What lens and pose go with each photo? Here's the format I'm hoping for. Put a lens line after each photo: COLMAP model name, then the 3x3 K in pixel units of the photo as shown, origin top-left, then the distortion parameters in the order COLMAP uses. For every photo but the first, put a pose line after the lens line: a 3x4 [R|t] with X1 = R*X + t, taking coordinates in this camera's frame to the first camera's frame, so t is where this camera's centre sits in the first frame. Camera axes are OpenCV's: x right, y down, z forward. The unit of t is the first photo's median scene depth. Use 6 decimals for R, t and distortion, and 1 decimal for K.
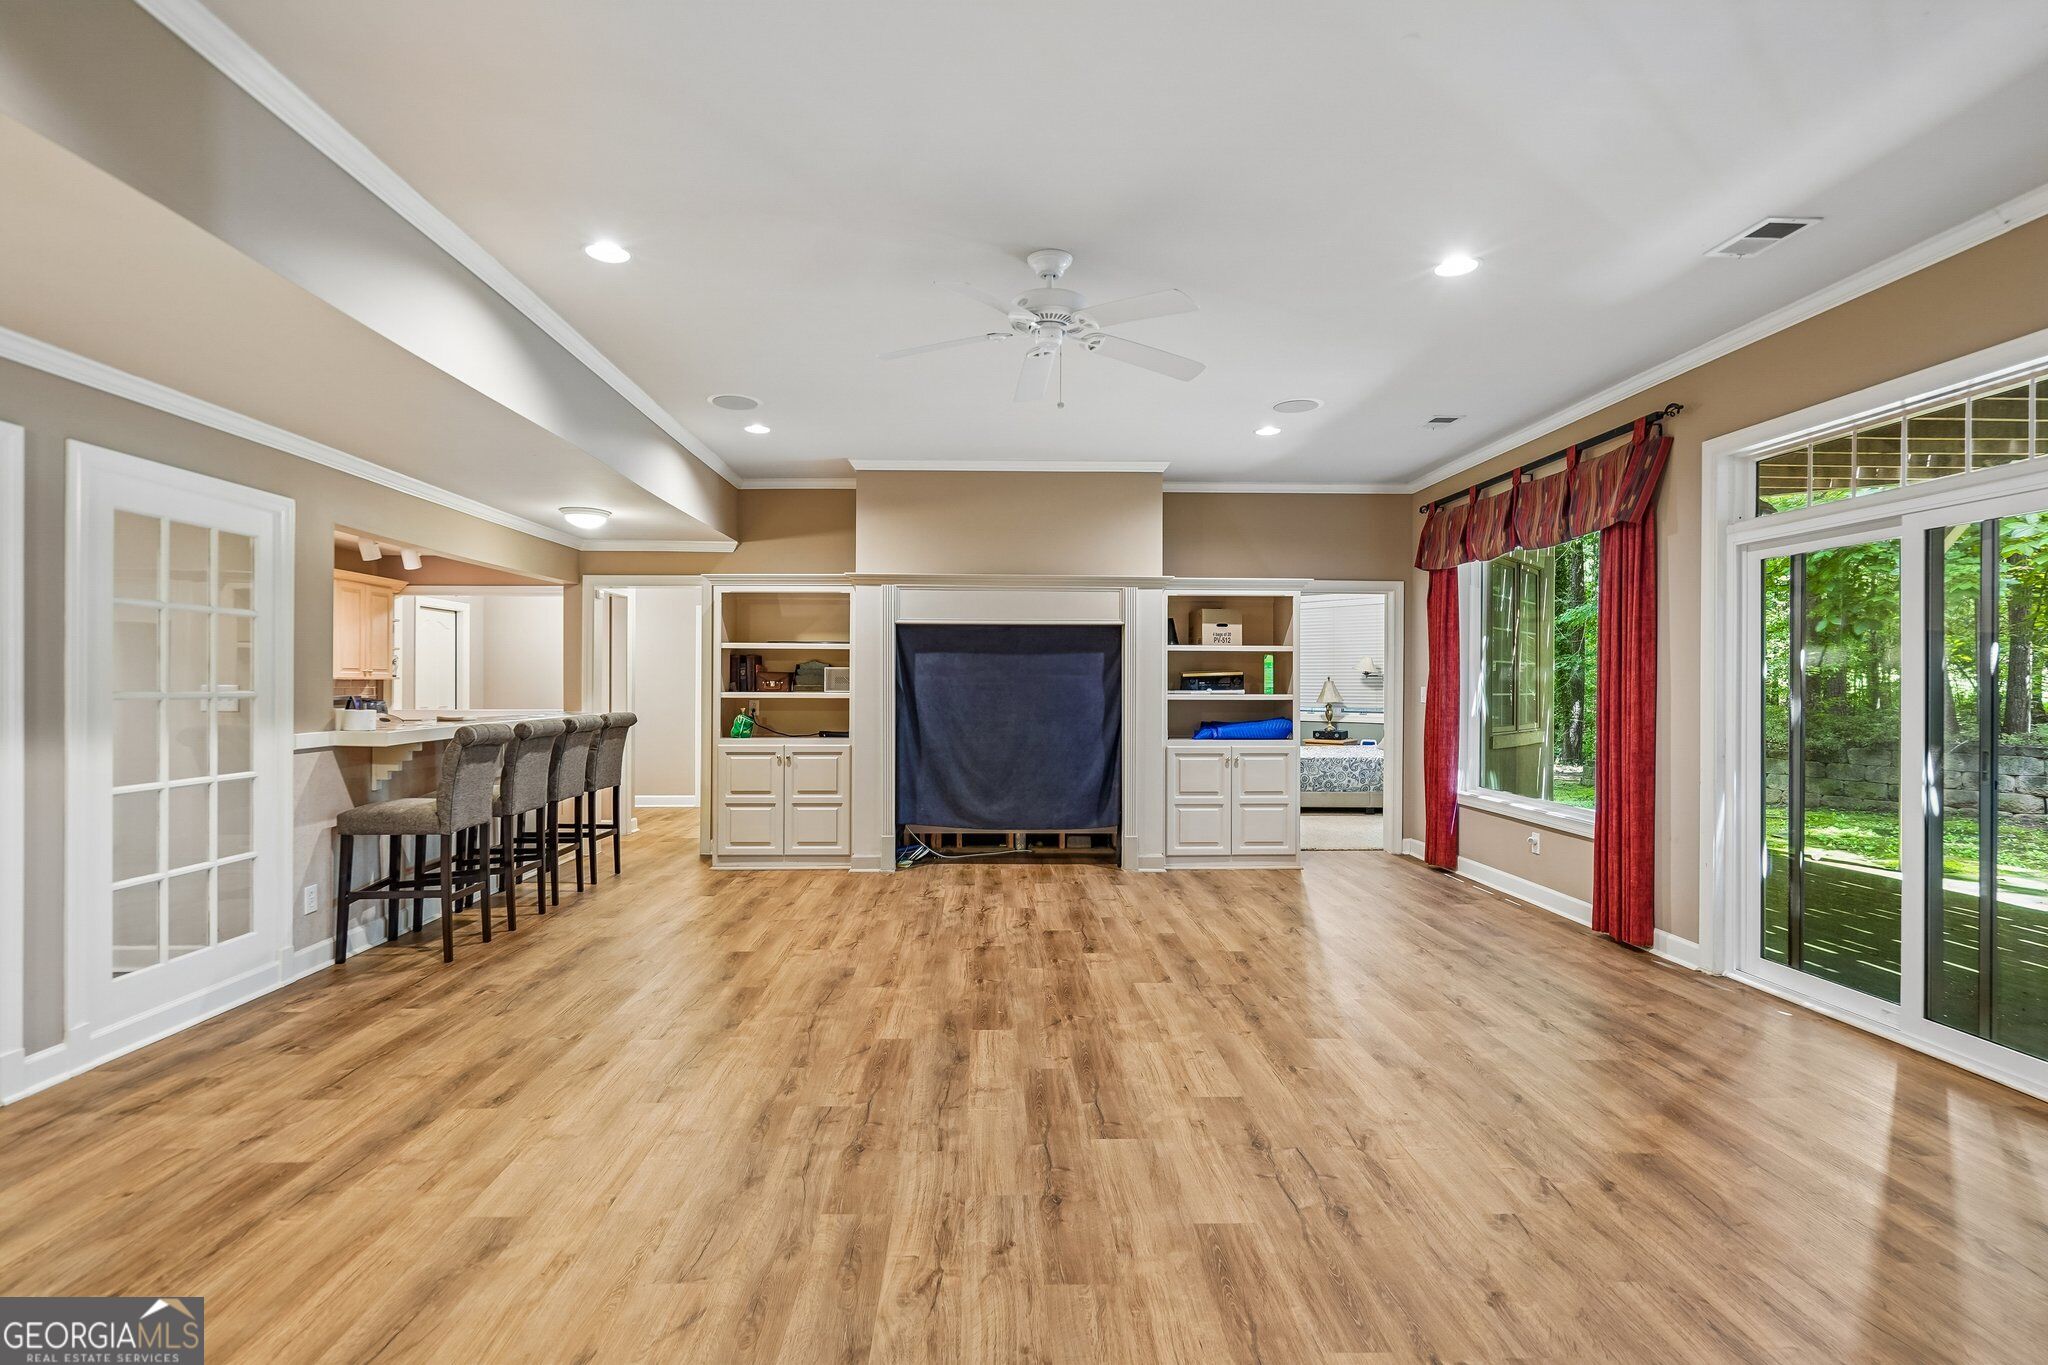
lens RADIAL K [[970.9, 0, 1024.0], [0, 970.9, 682.5], [0, 0, 1]] dist [-0.002039, 0.000783]
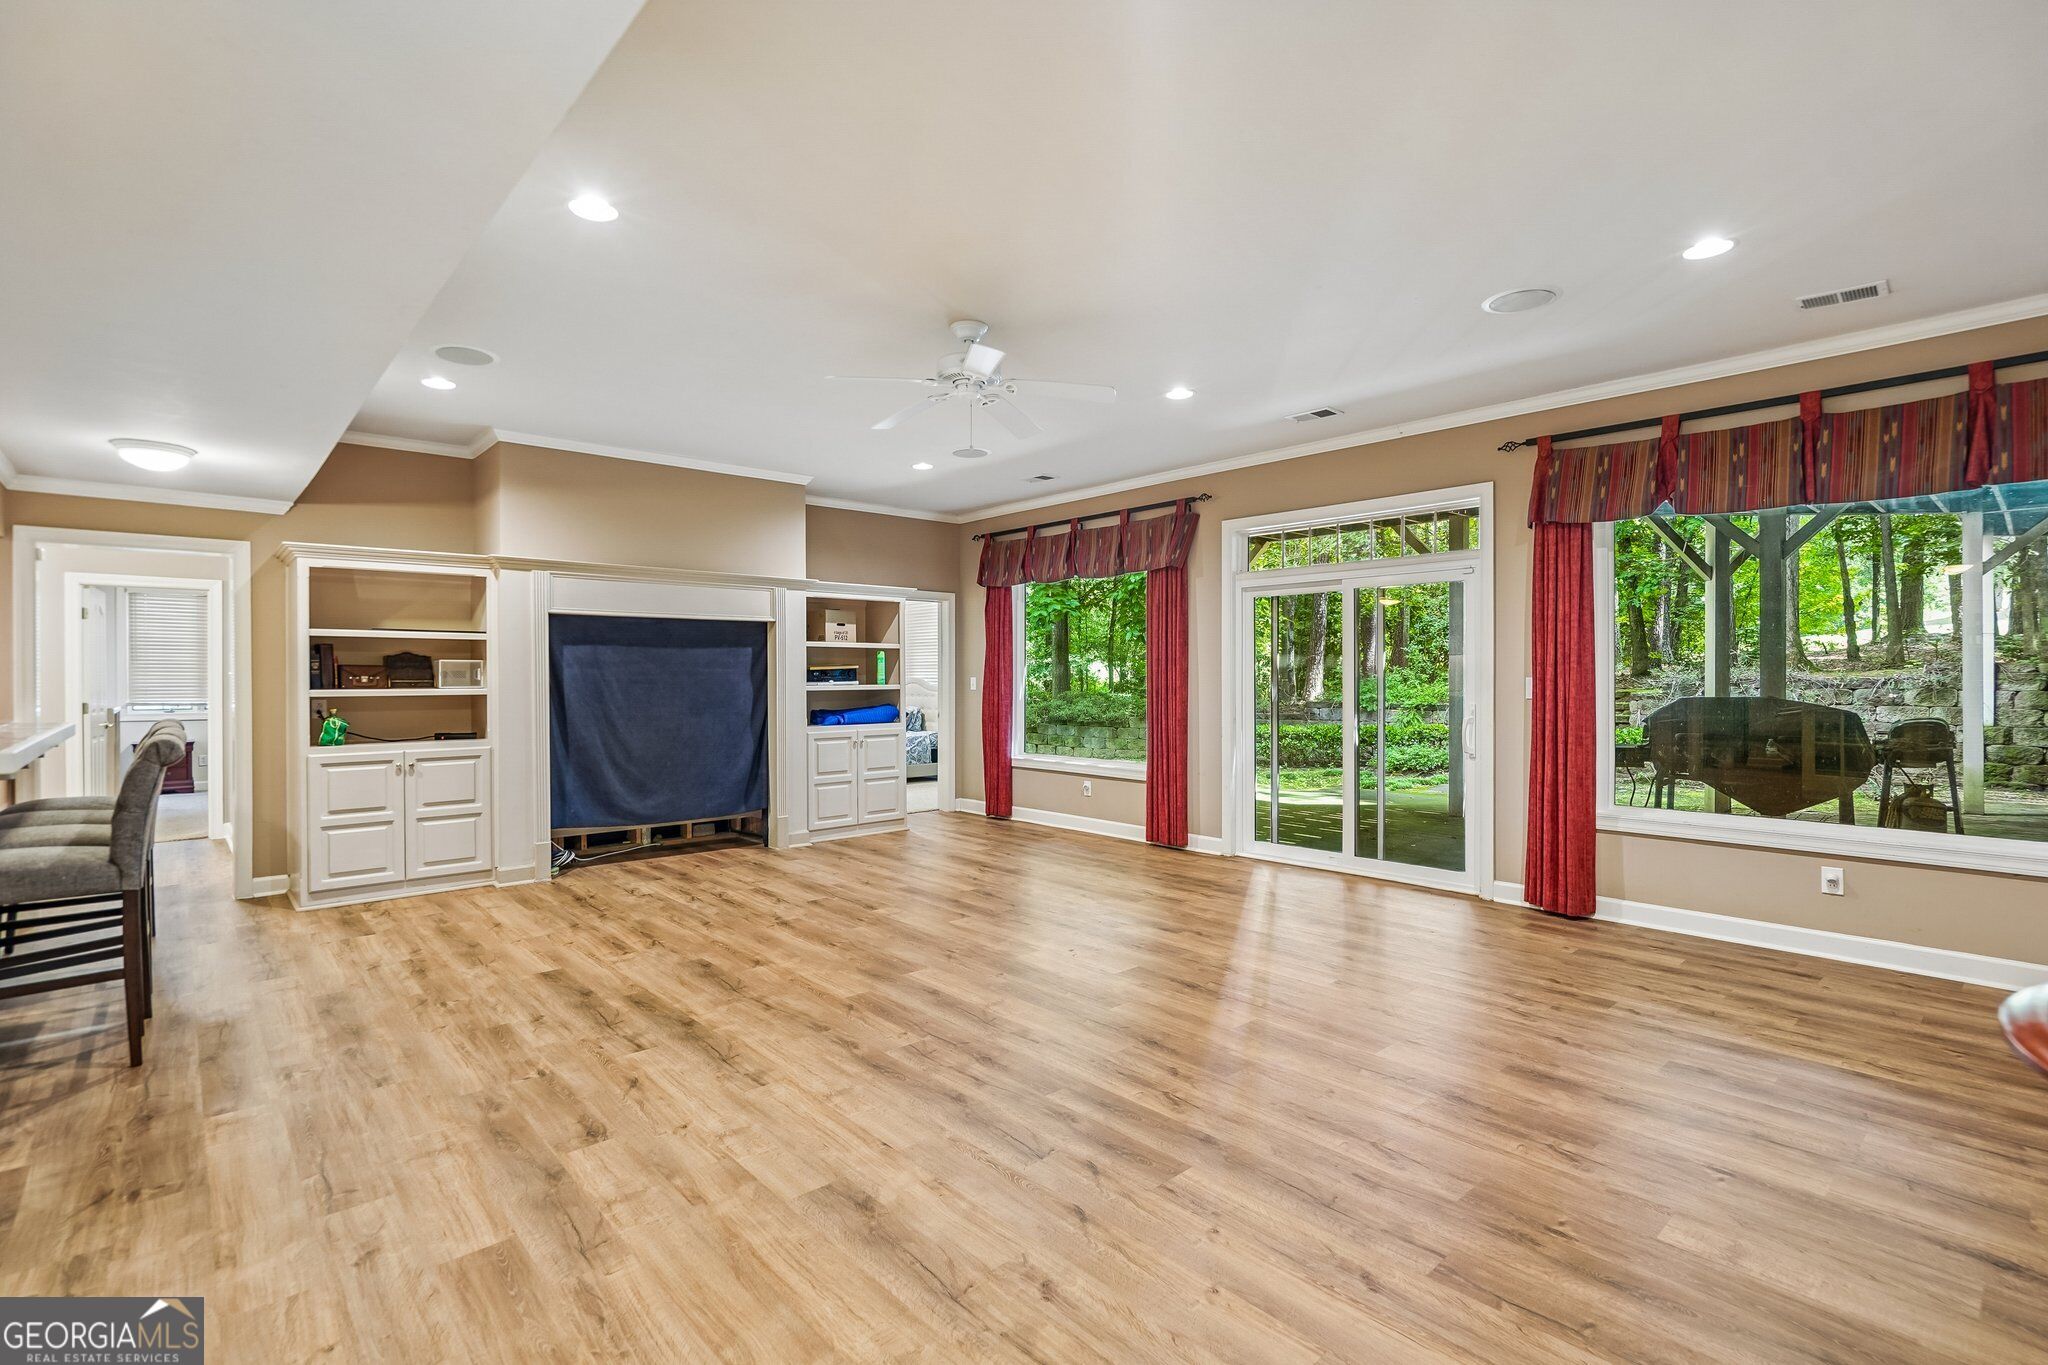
lens RADIAL K [[923.7, 0, 1017.1], [0, 923.7, 674.7], [0, 0, 1]] dist [0.001868, 0.000737]
pose [[0.773232, -0.005602, 0.634099, -0.428106], [0.005611, 0.999982, 0.001992, -0.001306], [-0.634099, 0.002017, 0.773250, 0.039312]]
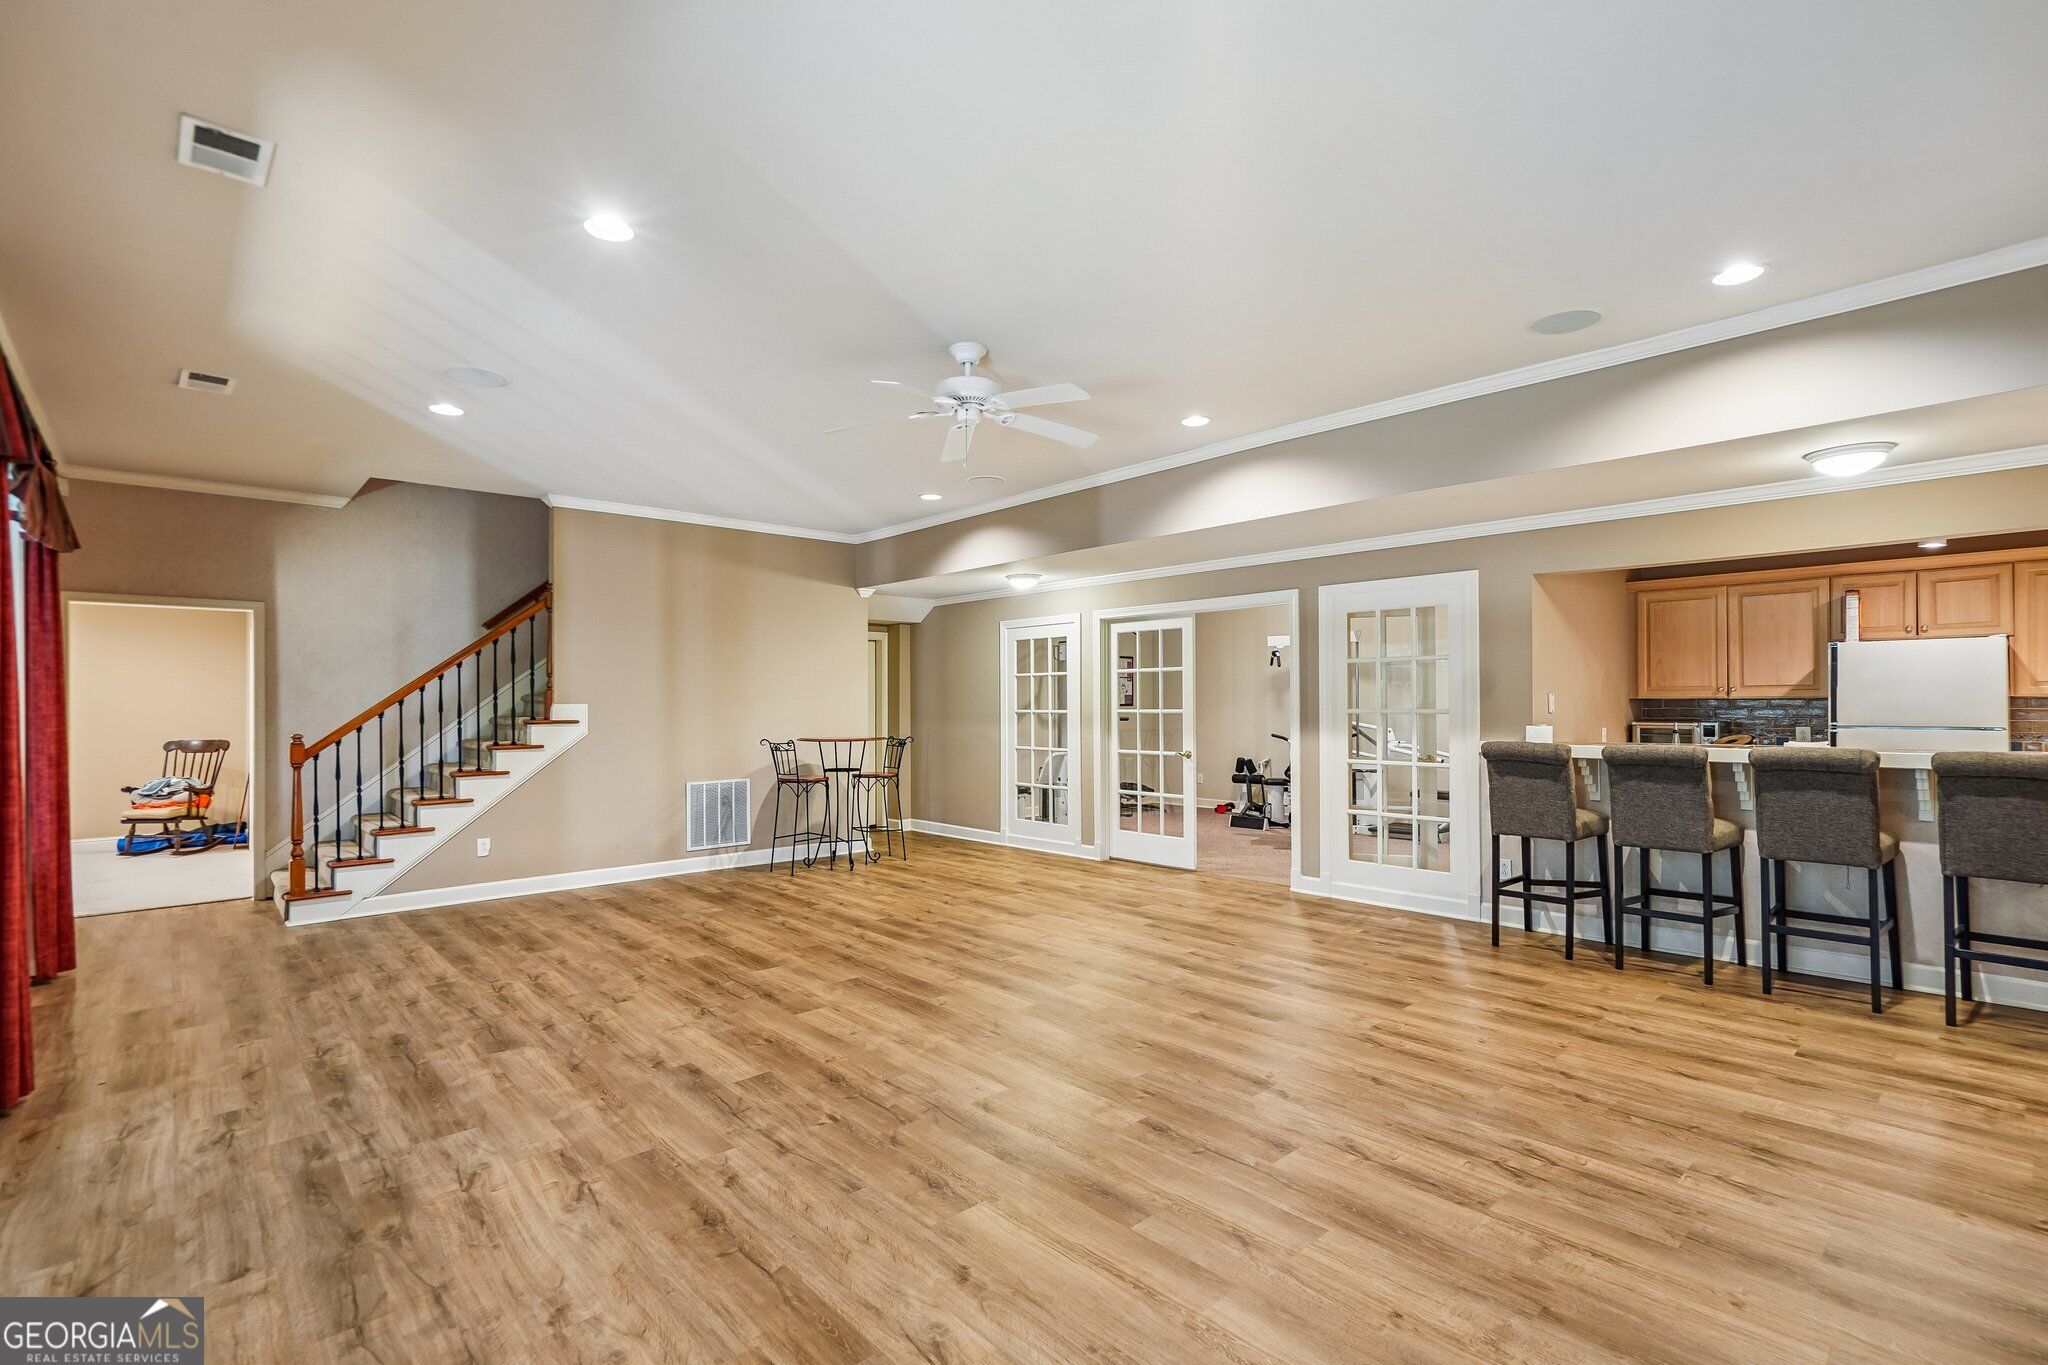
lens RADIAL K [[970.9, 0, 1024.0], [0, 970.9, 682.5], [0, 0, 1]] dist [-0.002039, 0.000783]
pose [[-0.768977, -0.013631, -0.639131, 0.473595], [0.004393, 0.999636, -0.026605, 0.002519], [0.639261, -0.023266, -0.768638, 1.258801]]
